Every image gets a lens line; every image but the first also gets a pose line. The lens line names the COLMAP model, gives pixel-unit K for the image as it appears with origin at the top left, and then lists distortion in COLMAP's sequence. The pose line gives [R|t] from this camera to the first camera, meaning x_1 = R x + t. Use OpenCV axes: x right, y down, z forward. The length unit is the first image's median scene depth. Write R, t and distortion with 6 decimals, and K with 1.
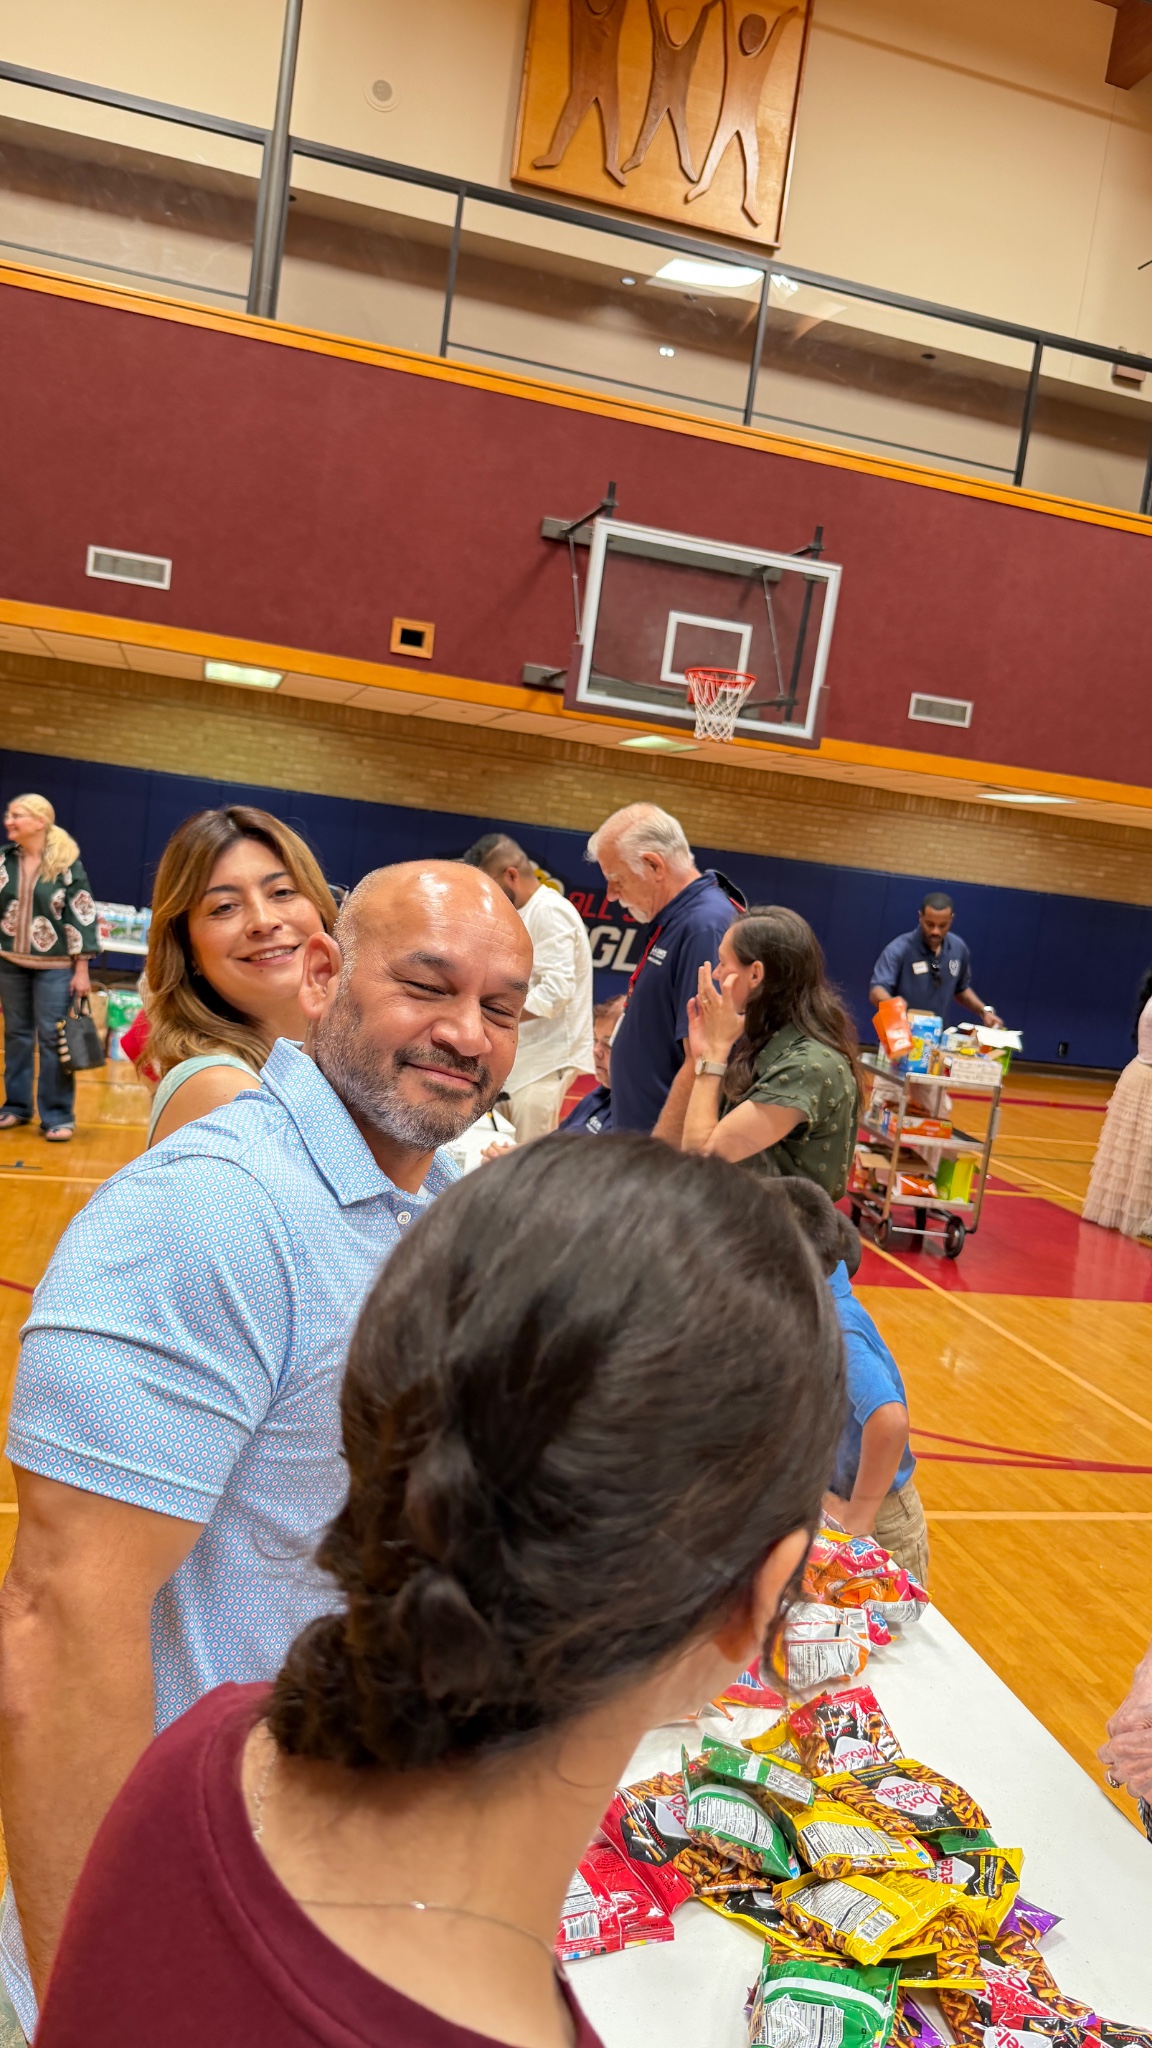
lens RADIAL K [[1454.7, 0, 575.0], [0, 1454.7, 1018.6], [0, 0, 1]] dist [0.076247, -0.088813]
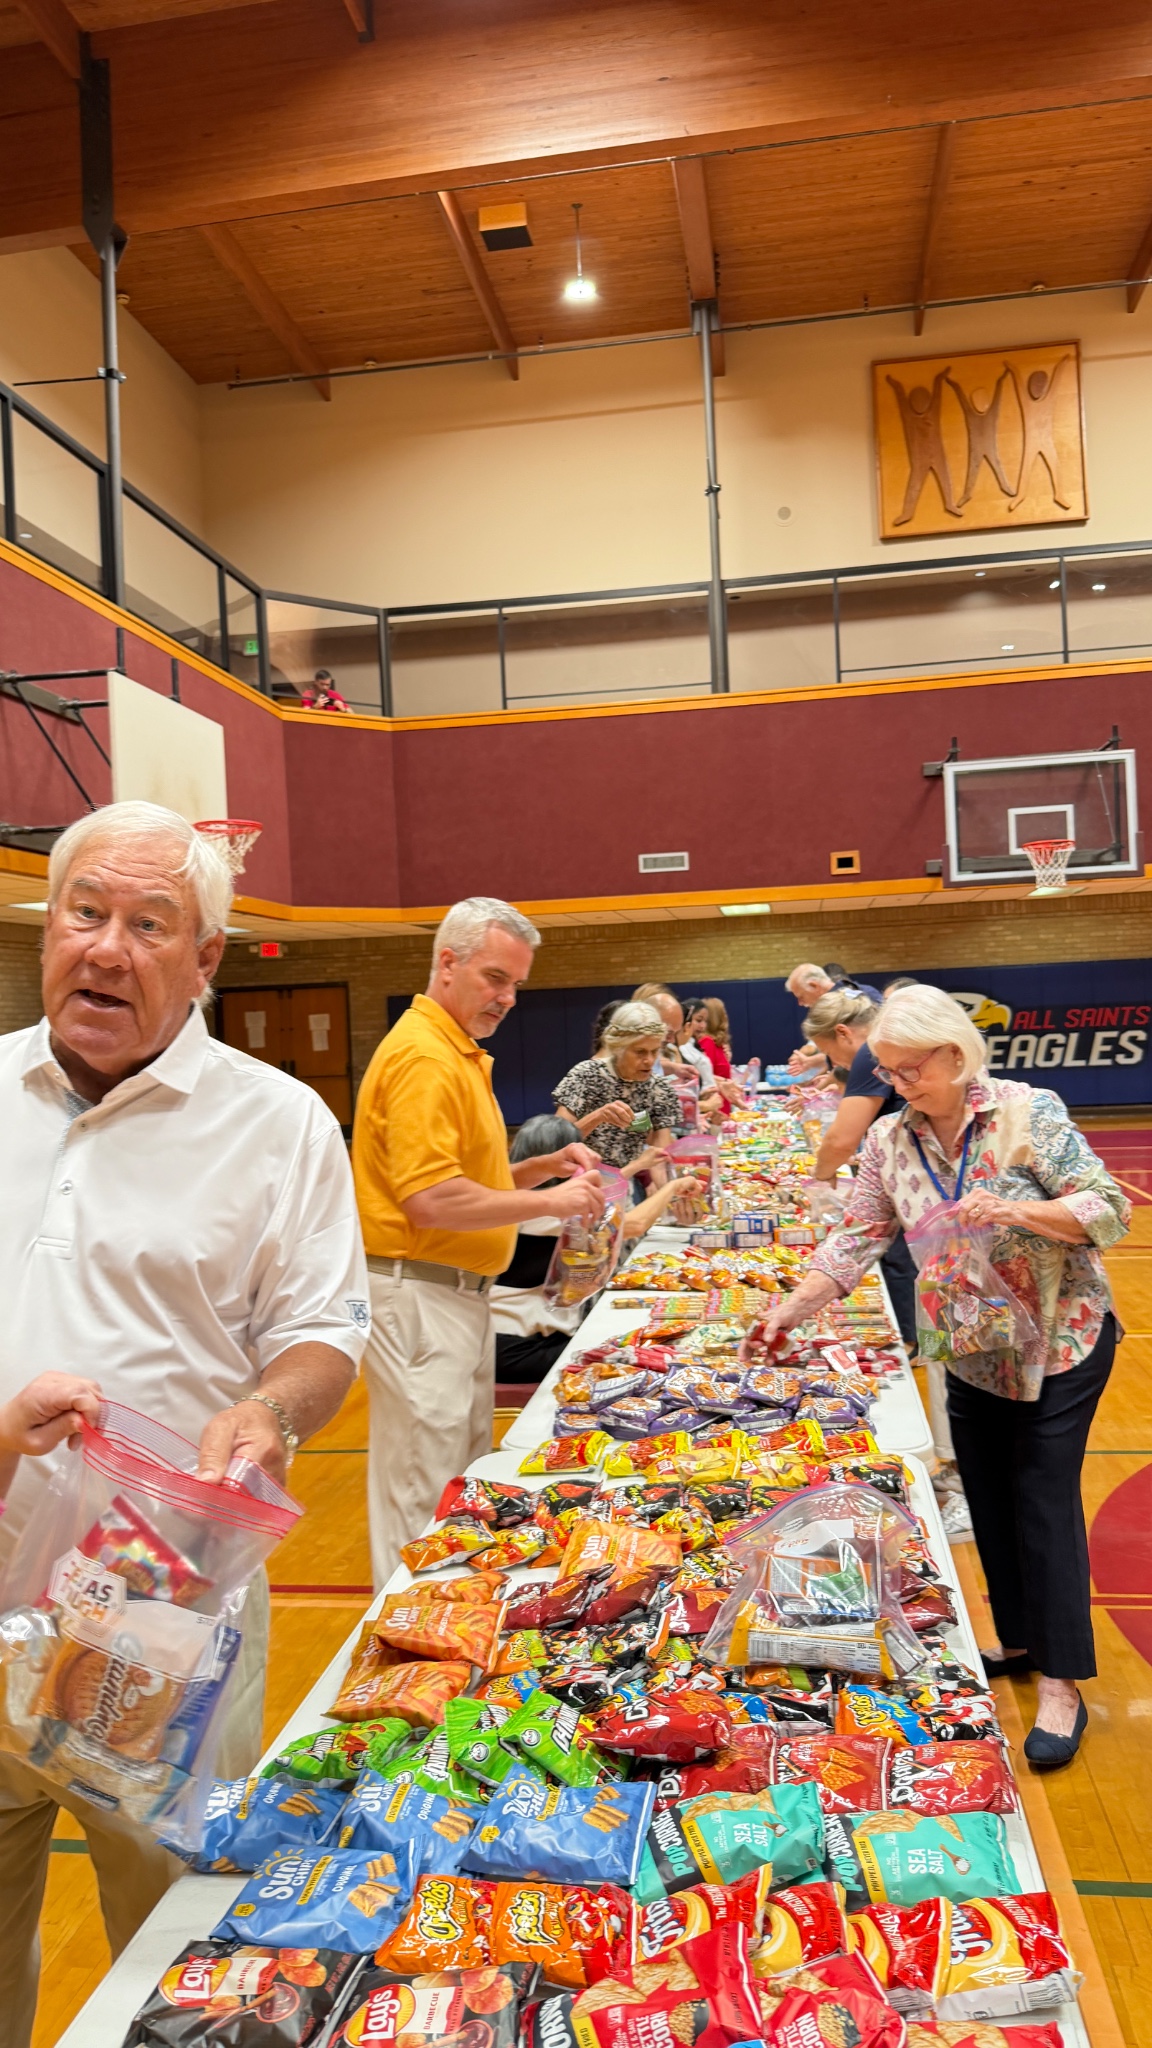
lens RADIAL K [[1454.7, 0, 568.2], [0, 1454.7, 1025.3], [0, 0, 1]] dist [0.076247, -0.088813]
pose [[0.902826, -0.173783, -0.393324, 0.180454], [0.124395, 0.981138, -0.147965, 0.083329], [0.411619, 0.084659, 0.907415, -0.430976]]
